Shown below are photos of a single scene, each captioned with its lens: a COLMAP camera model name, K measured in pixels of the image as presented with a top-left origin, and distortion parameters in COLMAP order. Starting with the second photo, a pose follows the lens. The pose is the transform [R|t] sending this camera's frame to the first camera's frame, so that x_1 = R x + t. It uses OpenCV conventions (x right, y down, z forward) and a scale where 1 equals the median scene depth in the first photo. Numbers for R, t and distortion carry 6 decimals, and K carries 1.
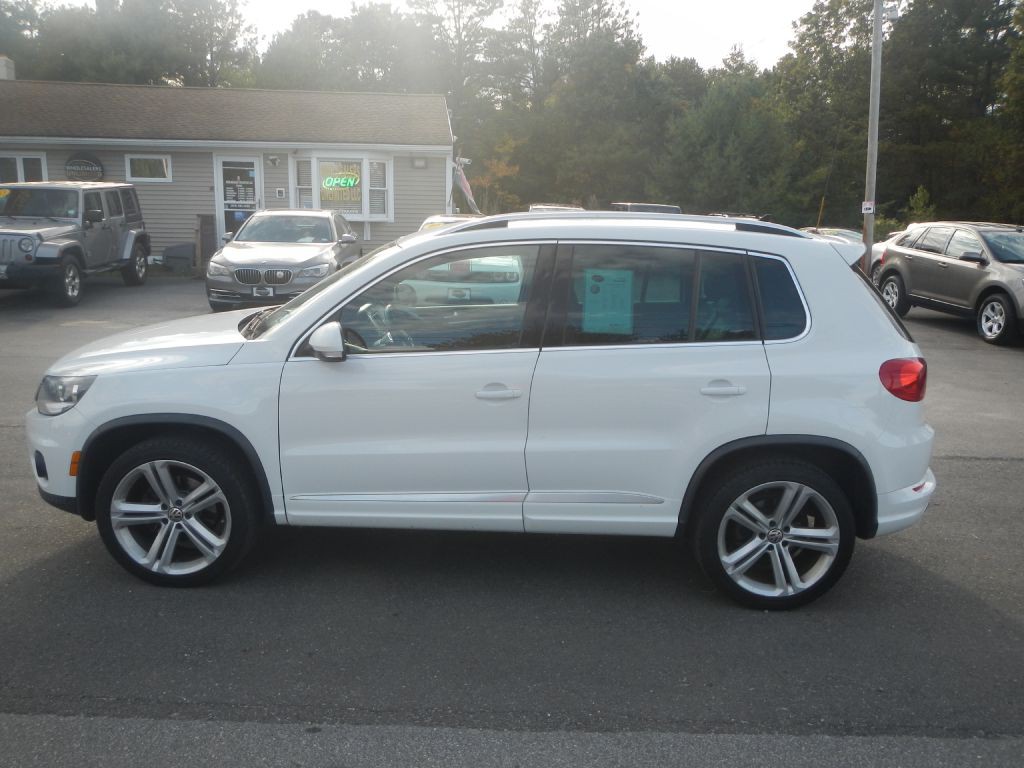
lens RADIAL K [[838.2, 0, 511.2], [0, 838.2, 388.2], [0, 0, 1]] dist [-0.010110, 0.008573]
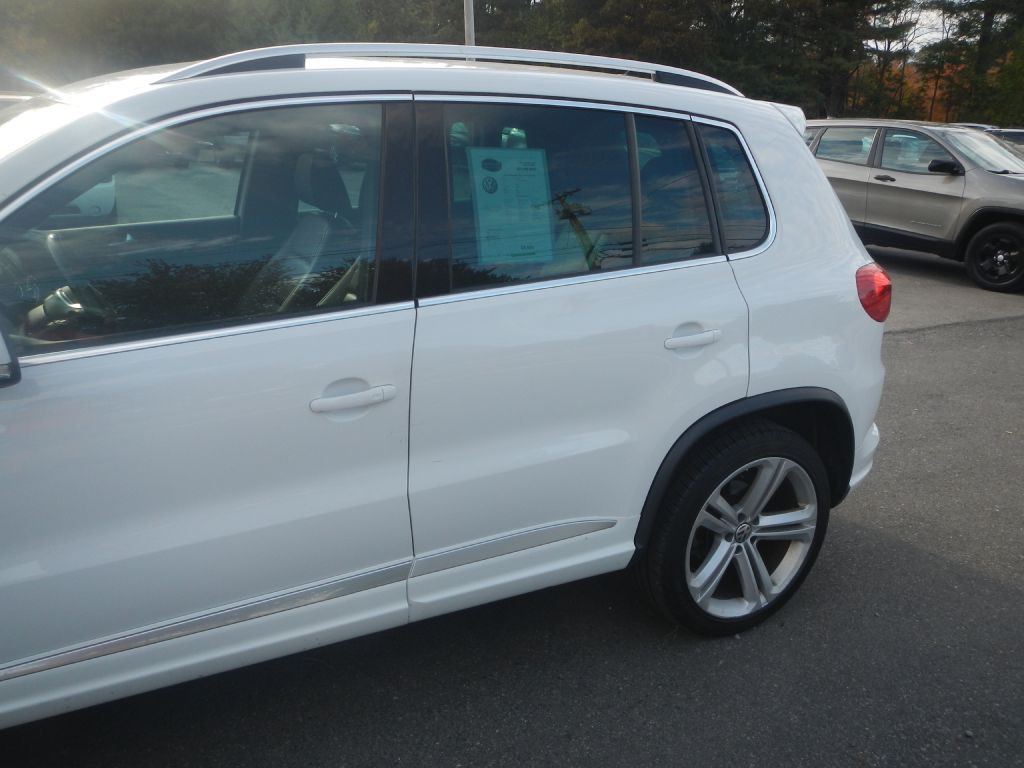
lens RADIAL K [[838.2, 0, 511.2], [0, 838.2, 388.2], [0, 0, 1]] dist [-0.010110, 0.008573]
pose [[0.878245, -0.147420, 0.454920, -0.159104], [0.090368, 0.985320, 0.144838, -0.063324], [-0.469594, -0.086093, 0.878675, 0.483931]]
